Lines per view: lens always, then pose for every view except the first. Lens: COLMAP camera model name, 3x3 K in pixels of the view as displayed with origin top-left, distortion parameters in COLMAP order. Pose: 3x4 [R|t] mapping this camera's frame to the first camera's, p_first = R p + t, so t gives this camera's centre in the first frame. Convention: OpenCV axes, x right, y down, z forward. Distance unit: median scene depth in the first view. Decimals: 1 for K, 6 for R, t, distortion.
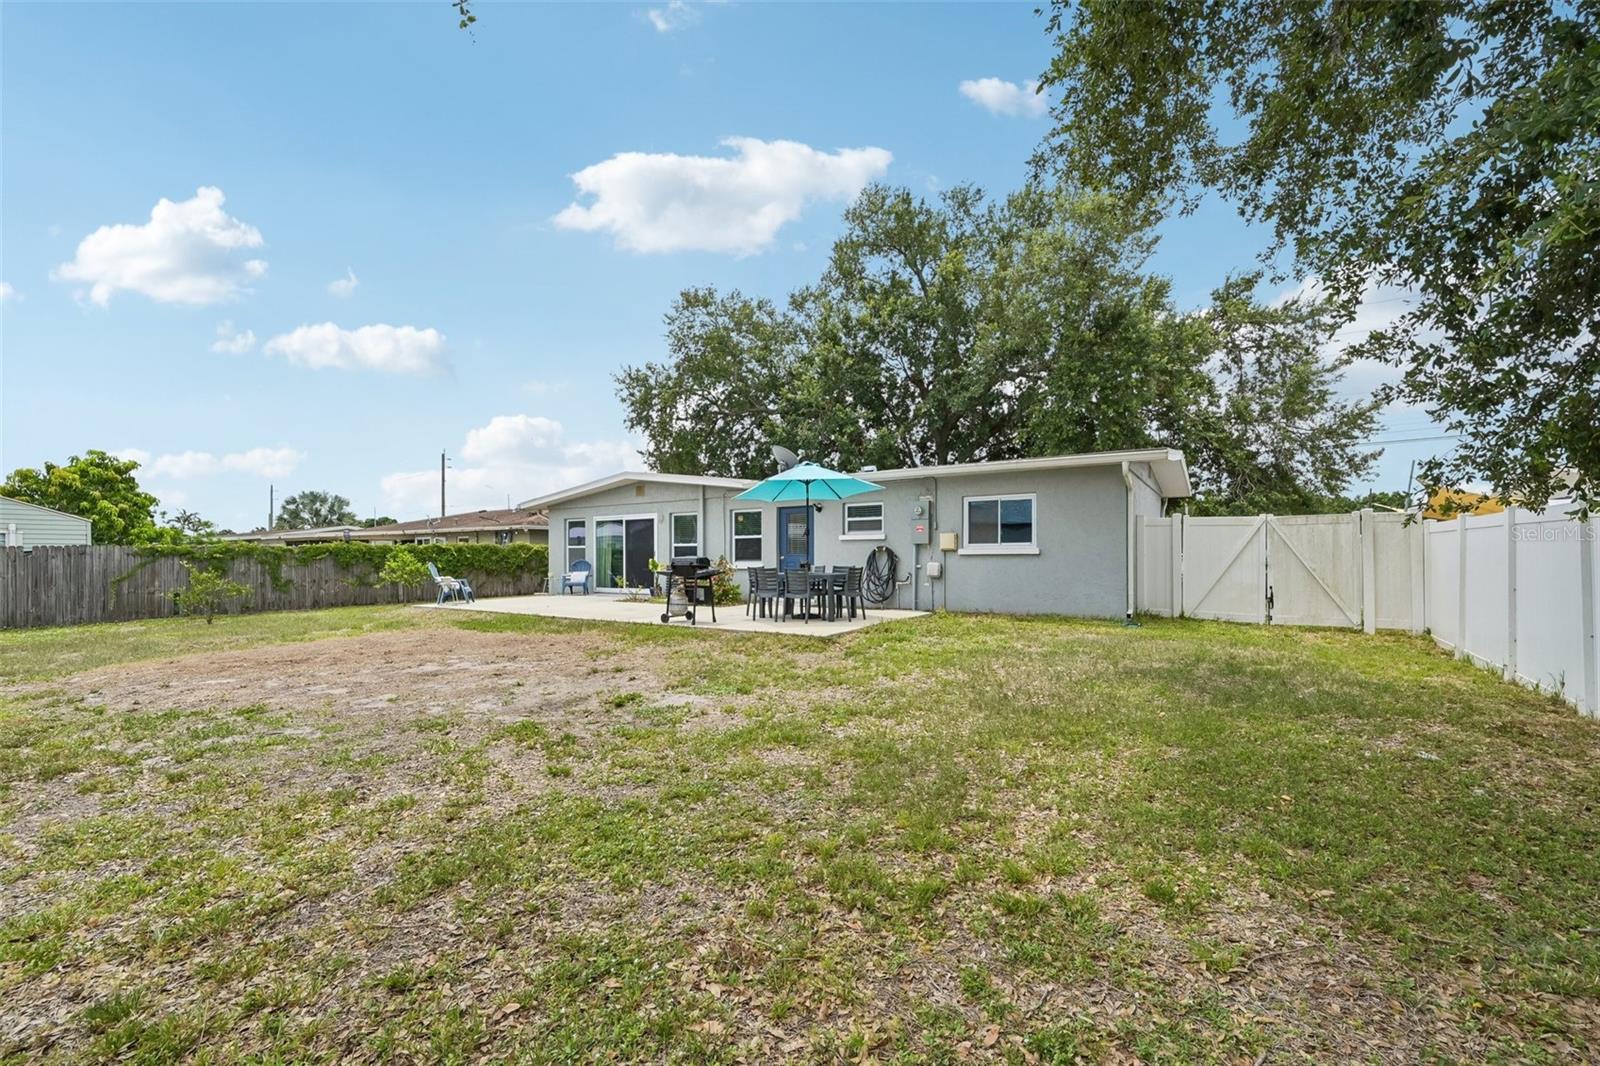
lens RADIAL K [[640.5, 0, 805.6], [0, 640.5, 536.5], [0, 0, 1]] dist [-0.000065, 0.000257]
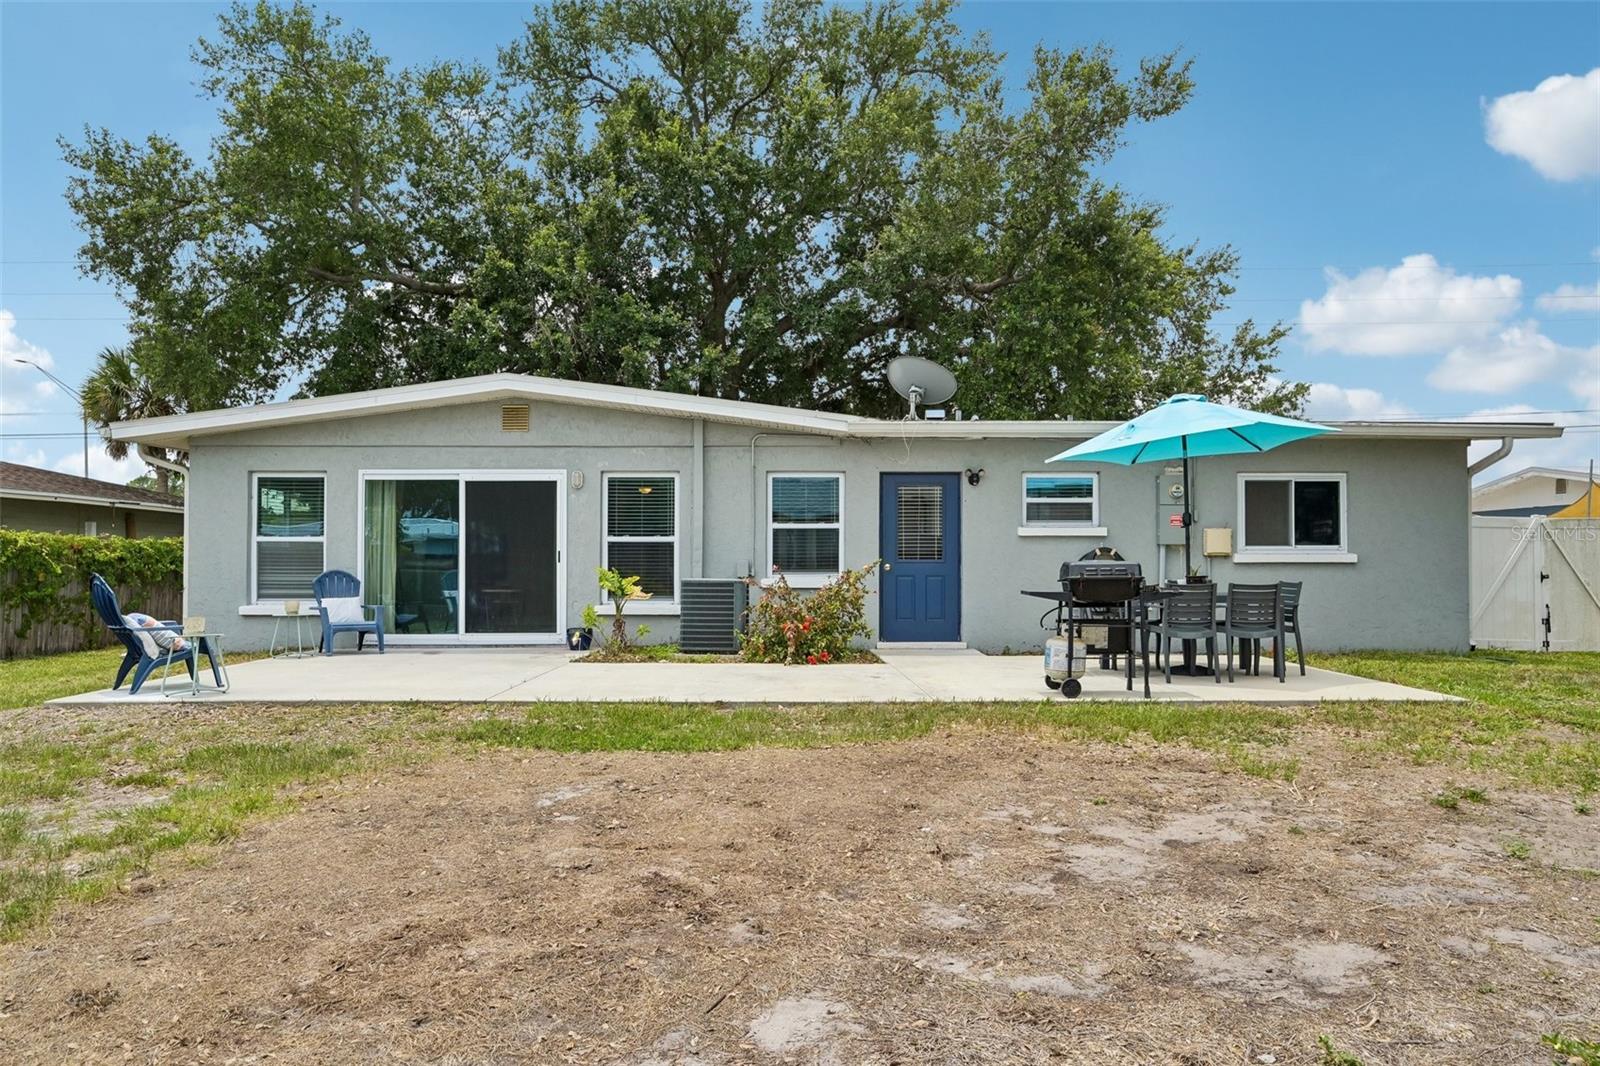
lens RADIAL K [[994.0, 0, 800.0], [0, 994.0, 533.0], [0, 0, 1]] dist [0.025425, -0.000132]
pose [[0.827041, 0.024237, 0.561618, -0.462070], [-0.020359, 0.999706, -0.013164, 0.014151], [-0.561772, -0.000547, 0.827292, 0.286622]]
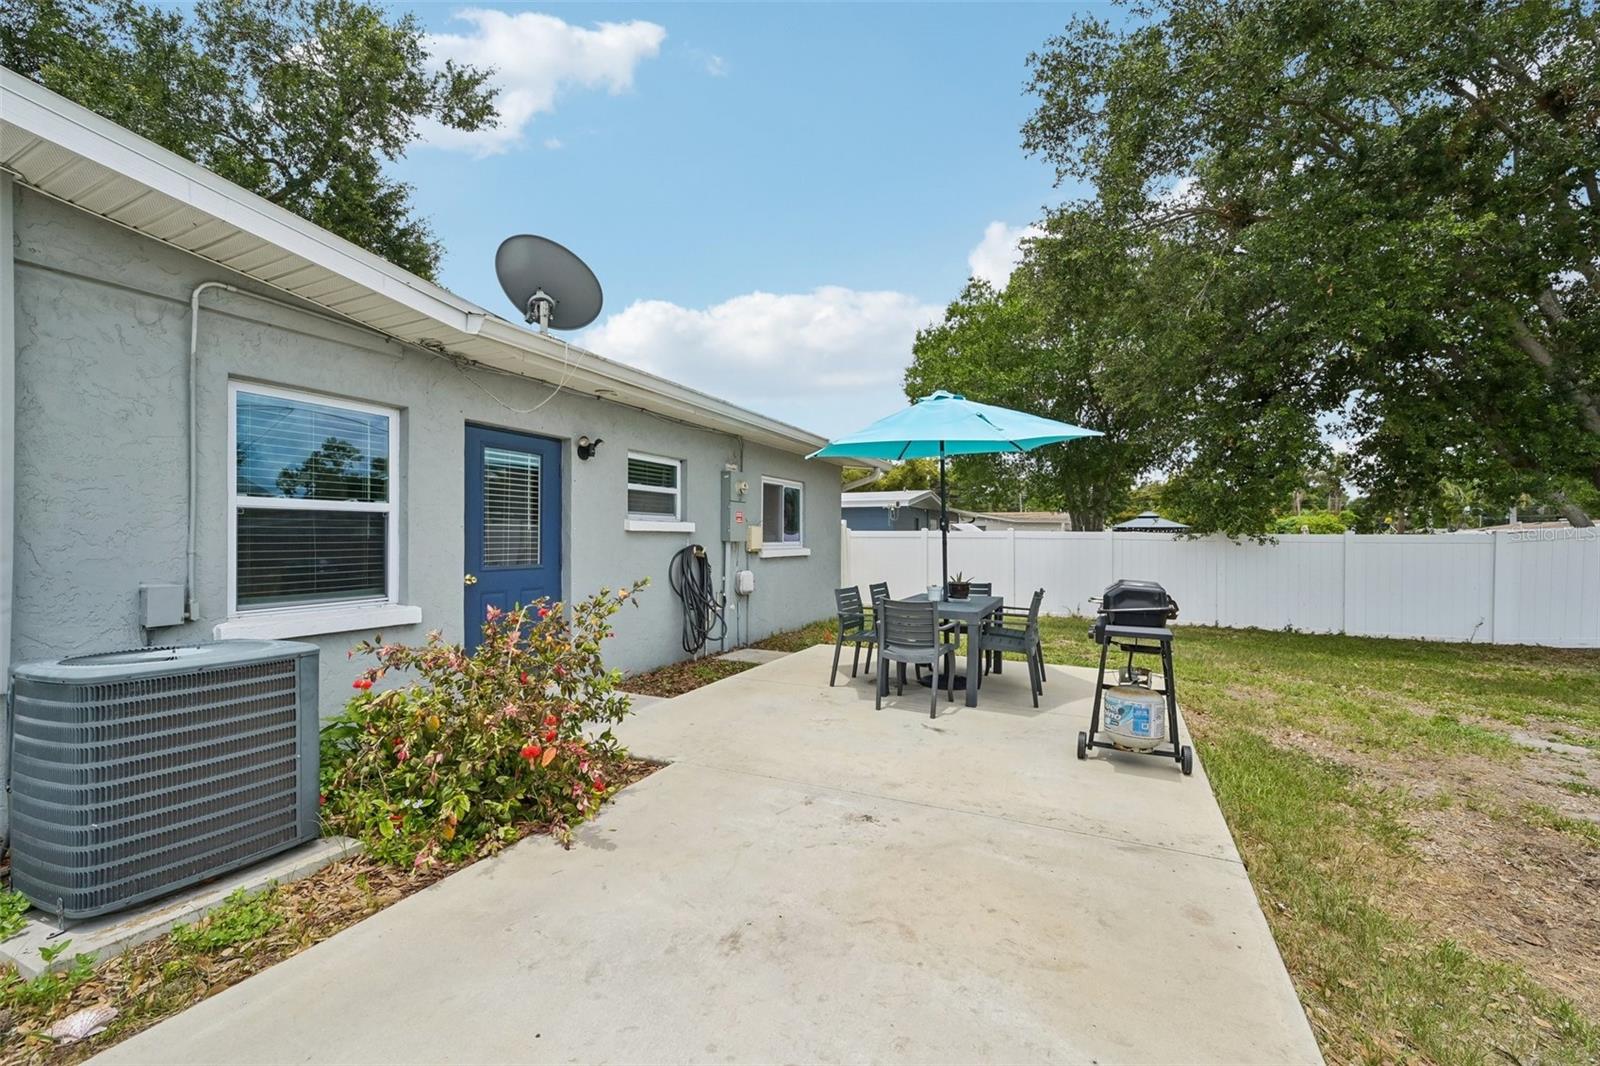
lens RADIAL K [[650.8, 0, 800.0], [0, 650.8, 533.0], [0, 0, 1]] dist [-0.000161, -0.000015]
pose [[-0.127479, 0.009216, 0.991798, -0.311798], [-0.037388, 0.999201, -0.014090, 0.006595], [-0.991136, -0.038877, -0.127033, 0.715188]]
